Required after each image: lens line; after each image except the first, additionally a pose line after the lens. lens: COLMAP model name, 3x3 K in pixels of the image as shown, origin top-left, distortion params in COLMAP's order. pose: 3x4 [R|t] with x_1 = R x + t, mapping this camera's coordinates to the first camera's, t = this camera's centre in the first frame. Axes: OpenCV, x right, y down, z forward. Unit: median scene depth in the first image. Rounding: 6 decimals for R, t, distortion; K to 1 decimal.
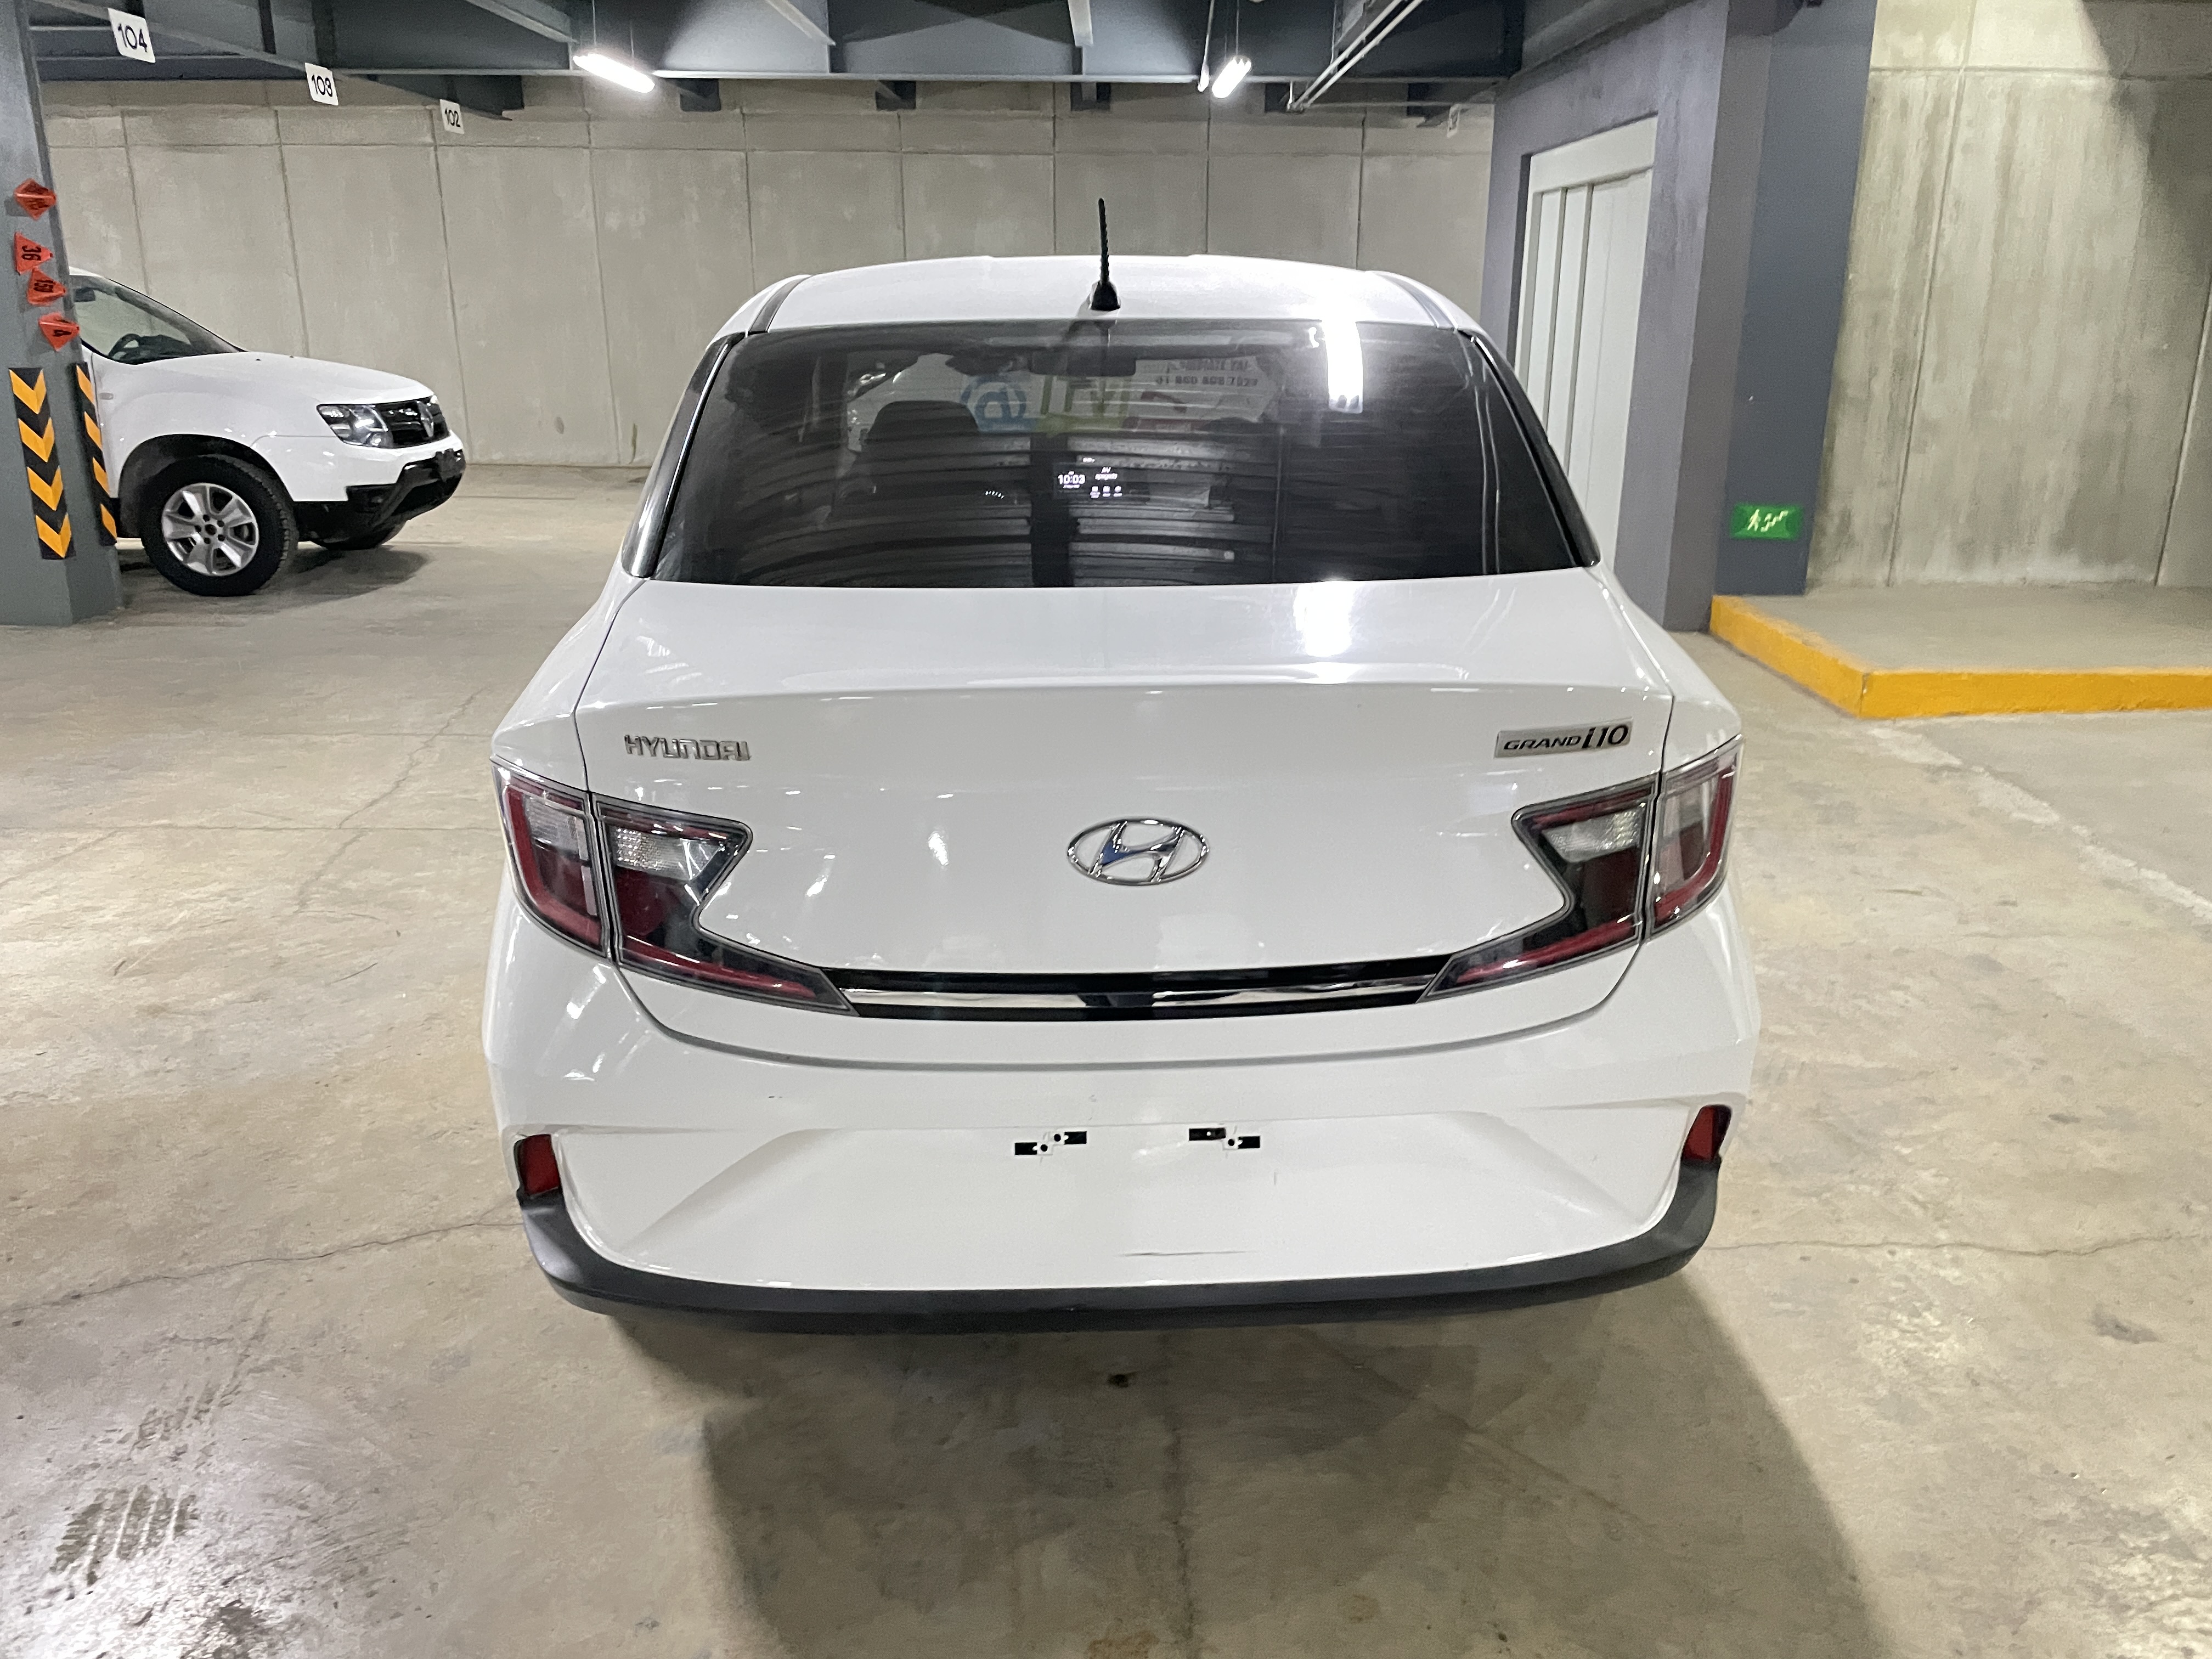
lens RADIAL K [[1708.7, 0, 1117.8], [0, 1708.7, 812.0], [0, 0, 1]] dist [0.084010, -0.124156]
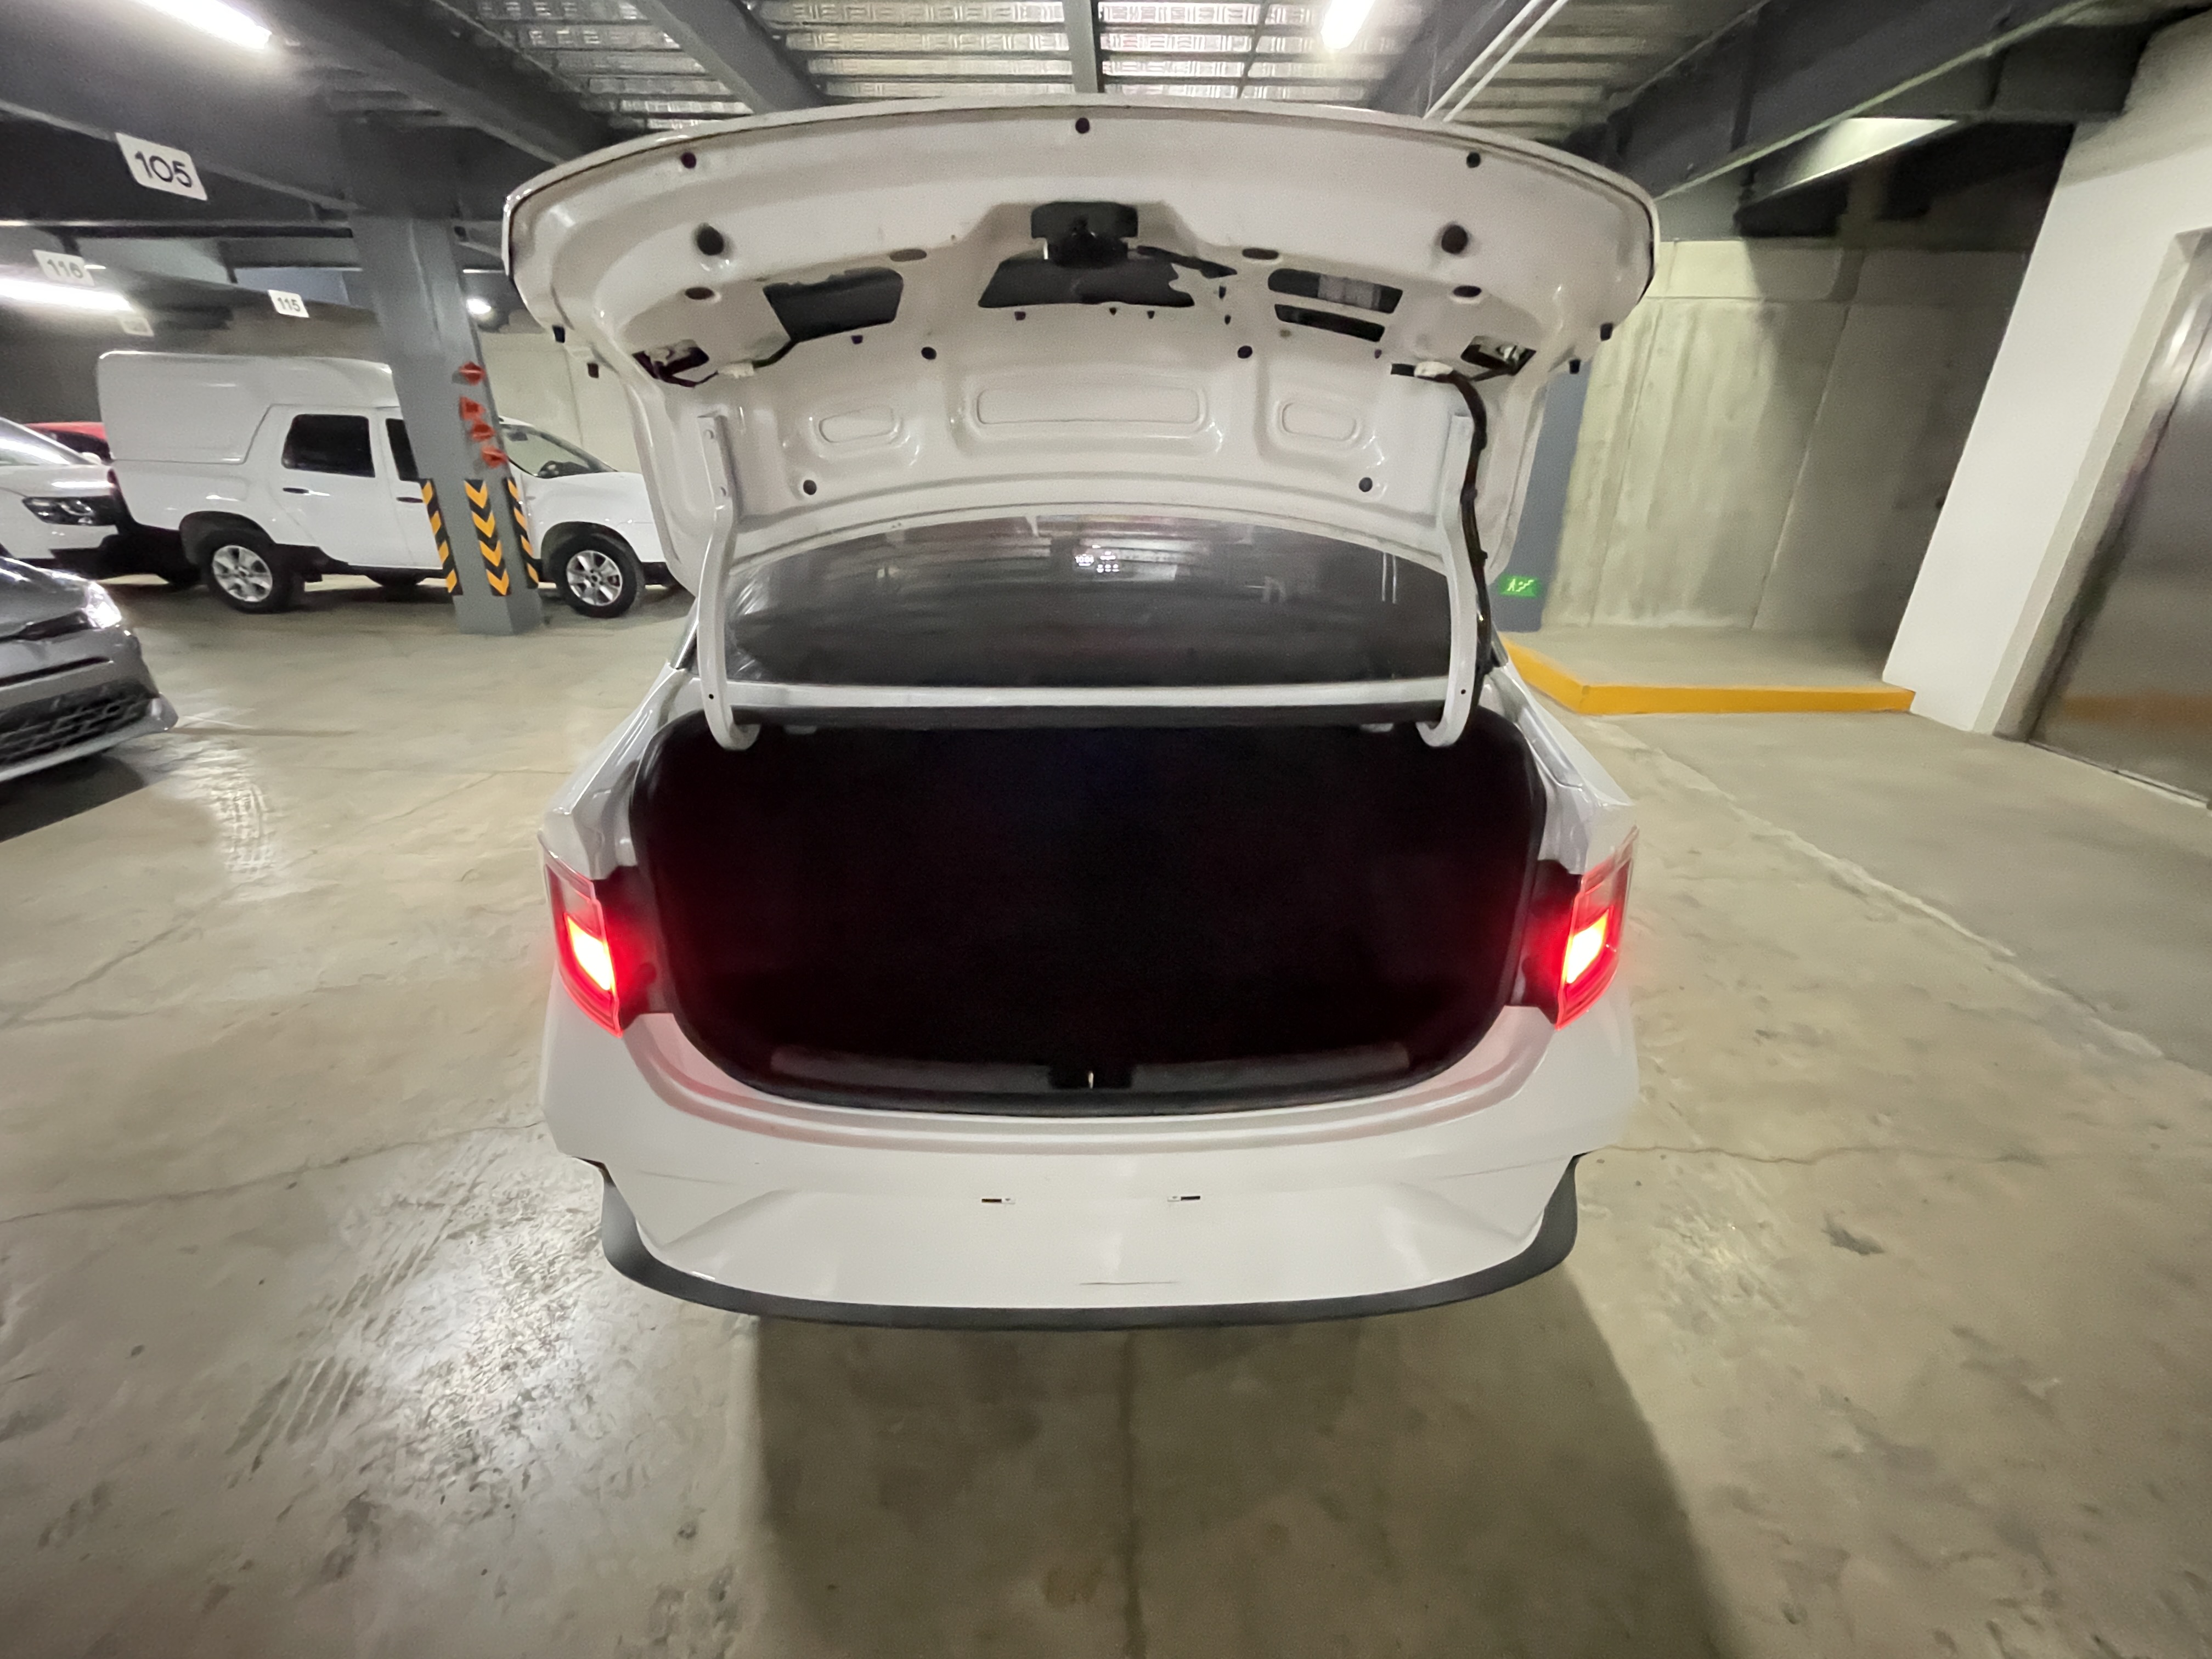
lens RADIAL K [[901.0, 0, 1105.5], [0, 901.0, 816.1], [0, 0, 1]] dist [-0.001853, -0.000210]
pose [[0.999528, 0.019698, -0.023596, 0.008218], [-0.017311, 0.995095, 0.097396, -0.029504], [0.025398, -0.096942, 0.994966, 0.125148]]
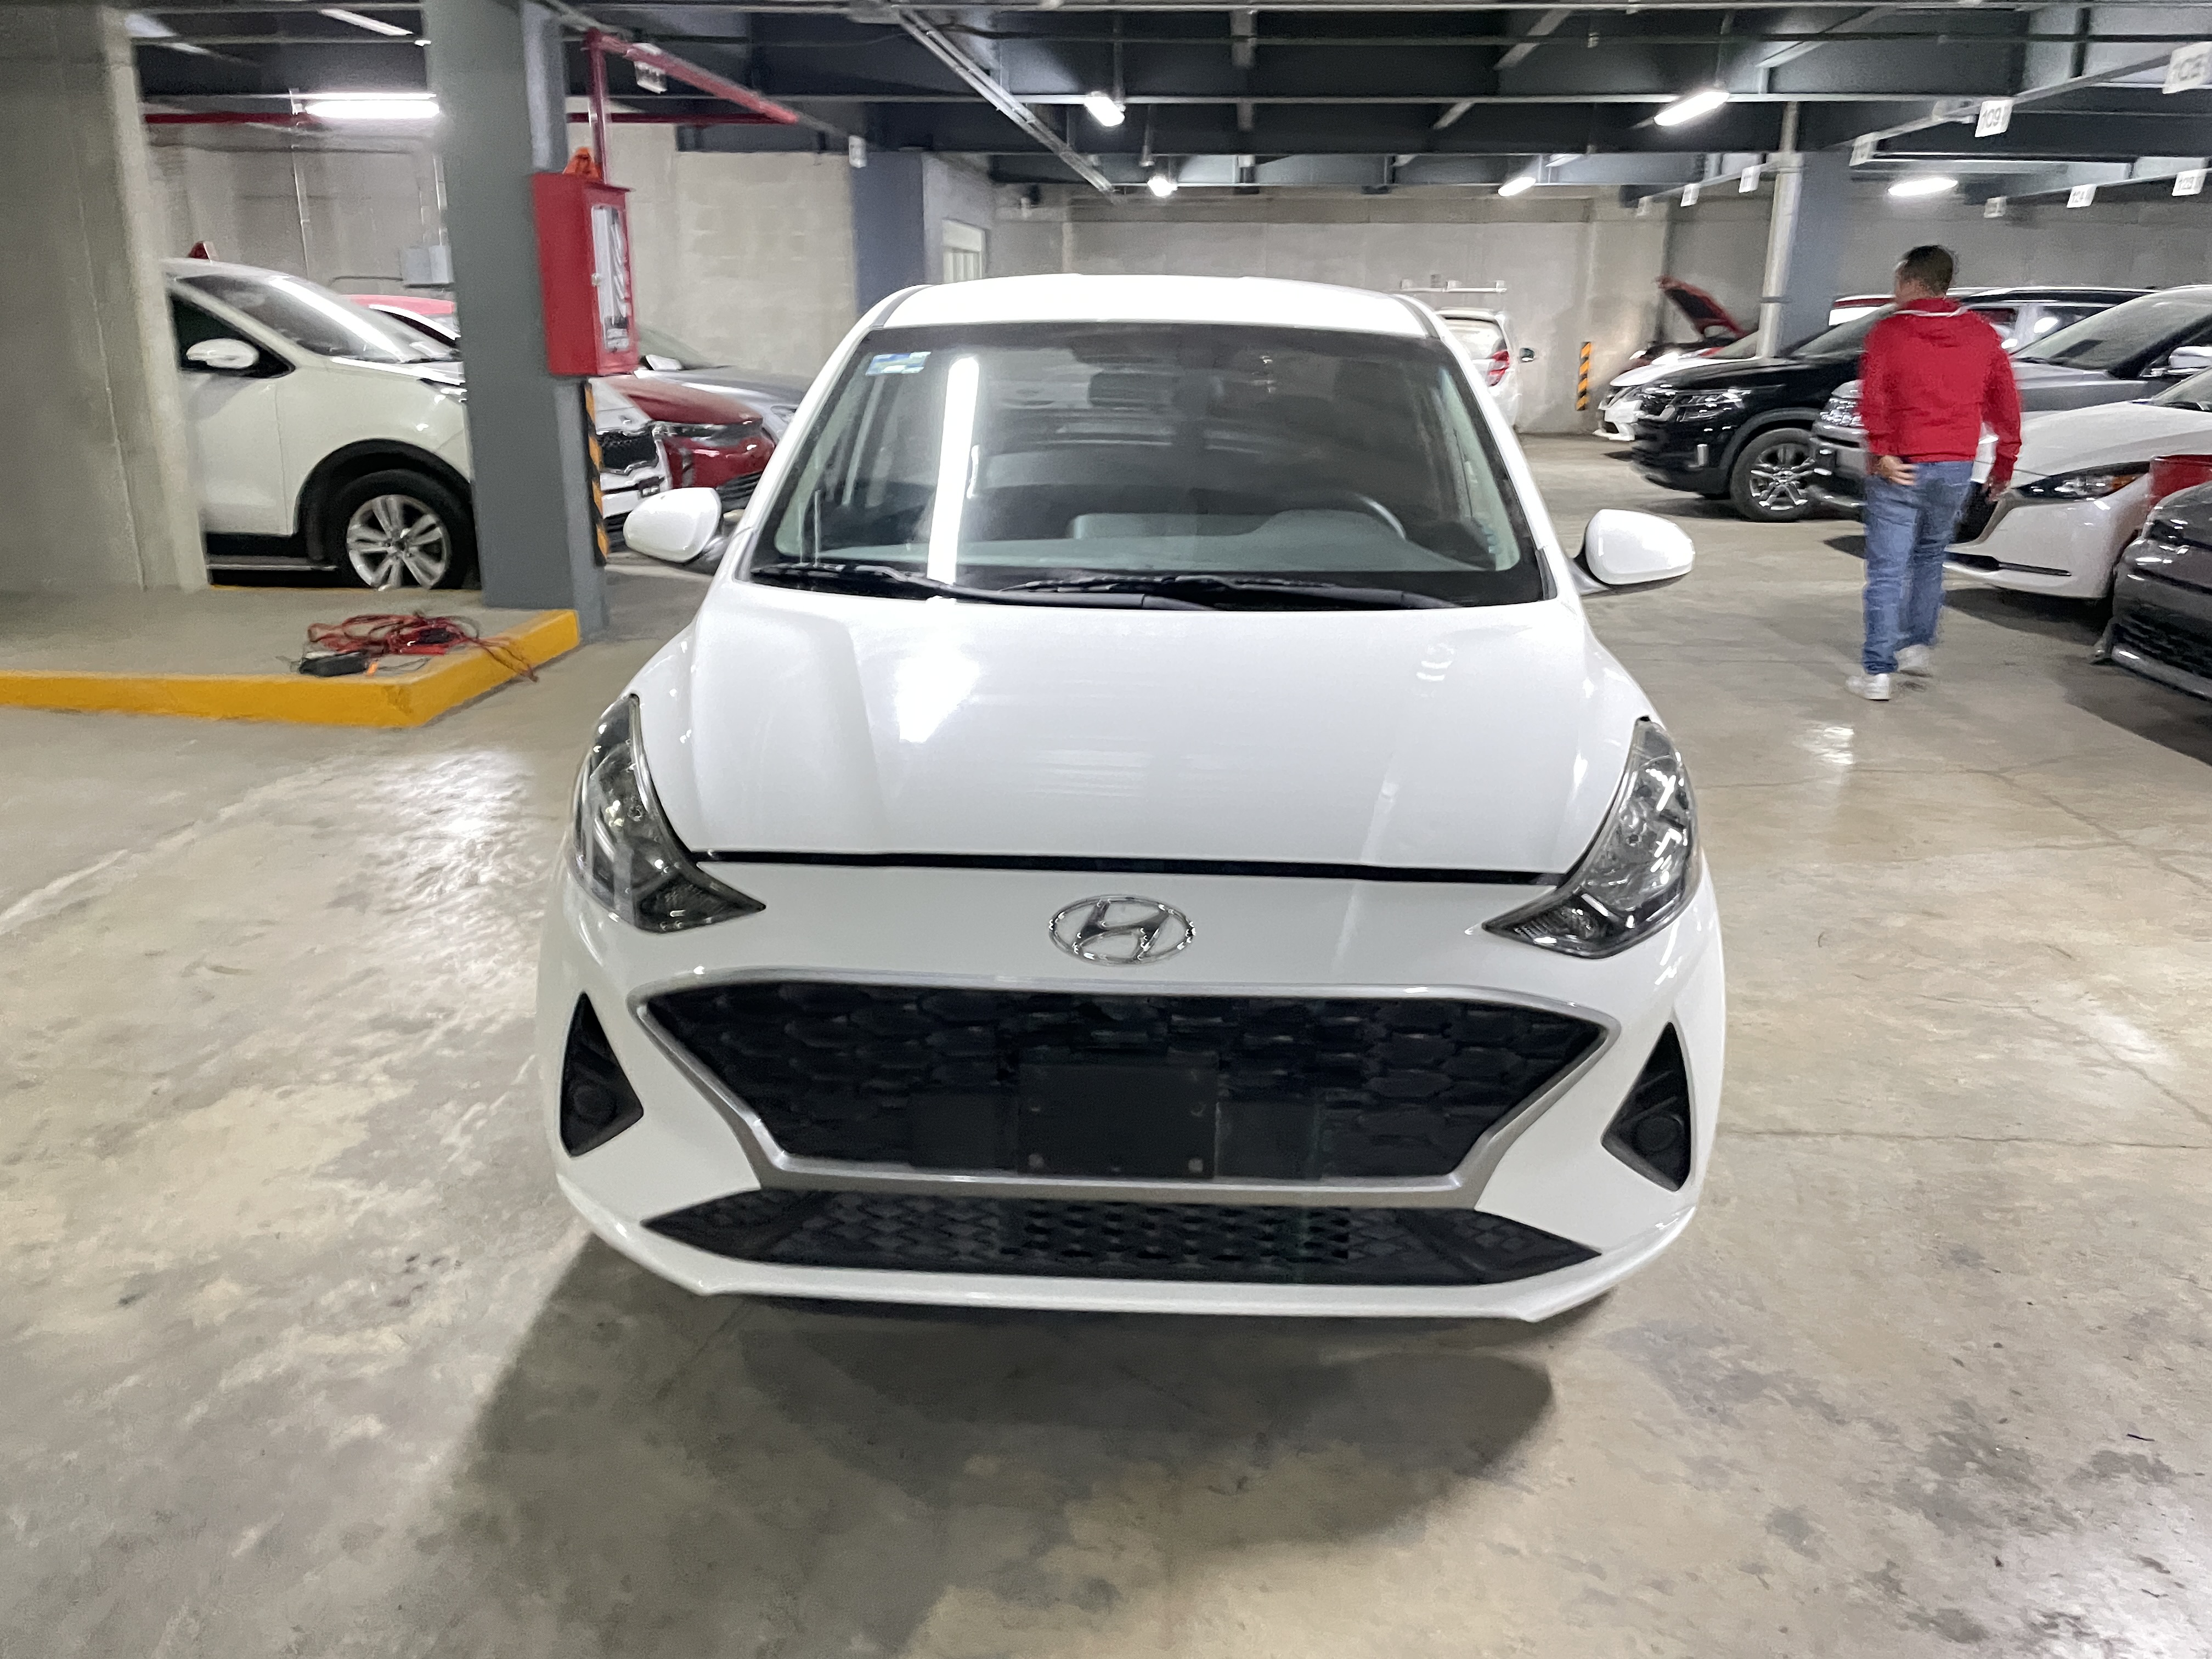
lens RADIAL K [[1679.3, 0, 1106.0], [0, 1679.3, 829.5], [0, 0, 1]] dist [0.075844, -0.102541]
pose [[-0.996521, -0.028688, 0.078253, -0.037852], [0.019840, 0.830256, 0.557029, -0.313849], [-0.080950, 0.556643, -0.826798, 1.057336]]
